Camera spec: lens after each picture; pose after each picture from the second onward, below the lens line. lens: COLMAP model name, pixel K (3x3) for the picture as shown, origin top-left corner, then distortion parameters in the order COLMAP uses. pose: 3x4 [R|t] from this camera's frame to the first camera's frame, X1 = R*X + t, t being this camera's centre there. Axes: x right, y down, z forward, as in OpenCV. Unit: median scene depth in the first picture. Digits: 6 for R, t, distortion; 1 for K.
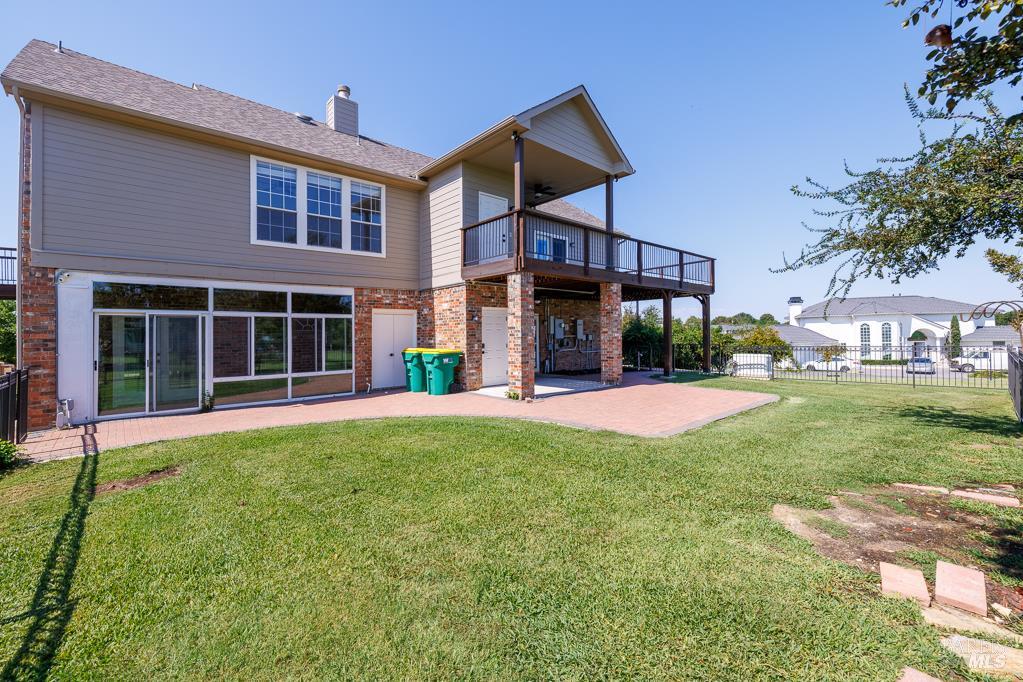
lens RADIAL K [[429.7, 0, 497.6], [0, 429.7, 337.6], [0, 0, 1]] dist [0.003028, 0.000602]
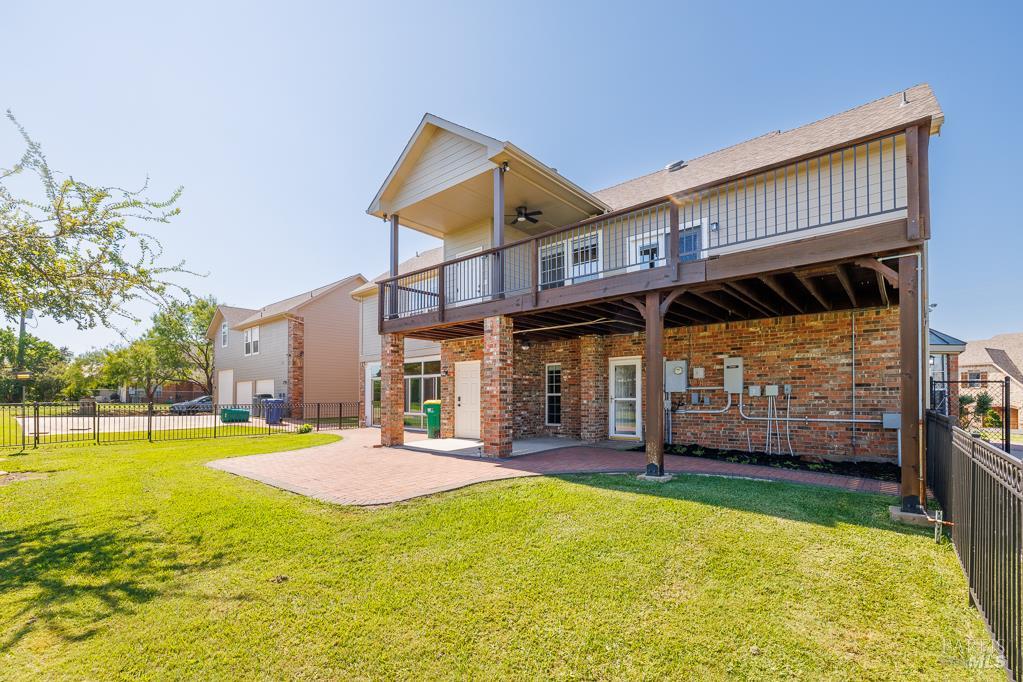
lens RADIAL K [[441.6, 0, 486.1], [0, 441.6, 392.5], [0, 0, 1]] dist [-0.000116, 0.000101]
pose [[0.131274, 0.010627, -0.991289, 1.057349], [0.003794, 0.999930, 0.011222, -0.008134], [0.991339, -0.005234, 0.131224, 0.928954]]
